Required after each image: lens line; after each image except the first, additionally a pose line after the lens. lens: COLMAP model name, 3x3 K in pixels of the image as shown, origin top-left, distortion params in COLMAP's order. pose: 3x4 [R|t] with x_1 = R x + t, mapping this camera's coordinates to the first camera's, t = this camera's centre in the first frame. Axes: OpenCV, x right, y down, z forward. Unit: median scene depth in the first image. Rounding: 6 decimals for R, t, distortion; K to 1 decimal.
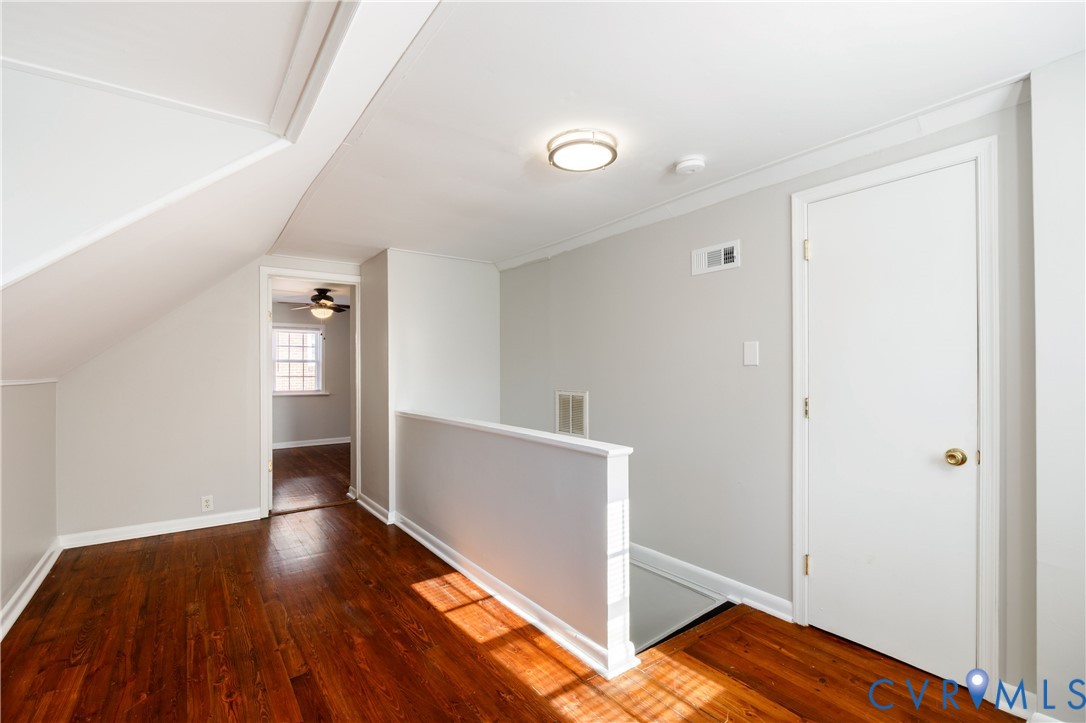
lens RADIAL K [[476.1, 0, 543.7], [0, 476.1, 366.1], [0, 0, 1]] dist [-0.002004, -0.000470]
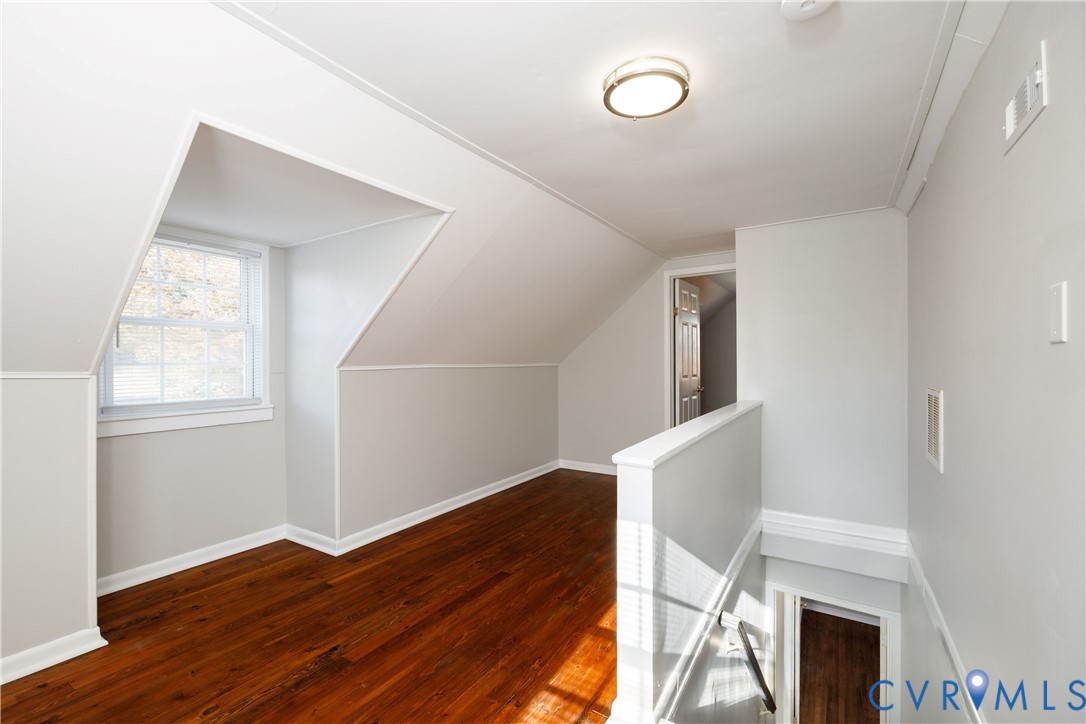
lens RADIAL K [[476.1, 0, 546.1], [0, 476.1, 360.1], [0, 0, 1]] dist [-0.002004, -0.000470]
pose [[0.375510, -0.001213, -0.926817, 0.818998], [0.013285, 0.999903, 0.004073, 0.009038], [0.926723, -0.013842, 0.375490, 0.560850]]
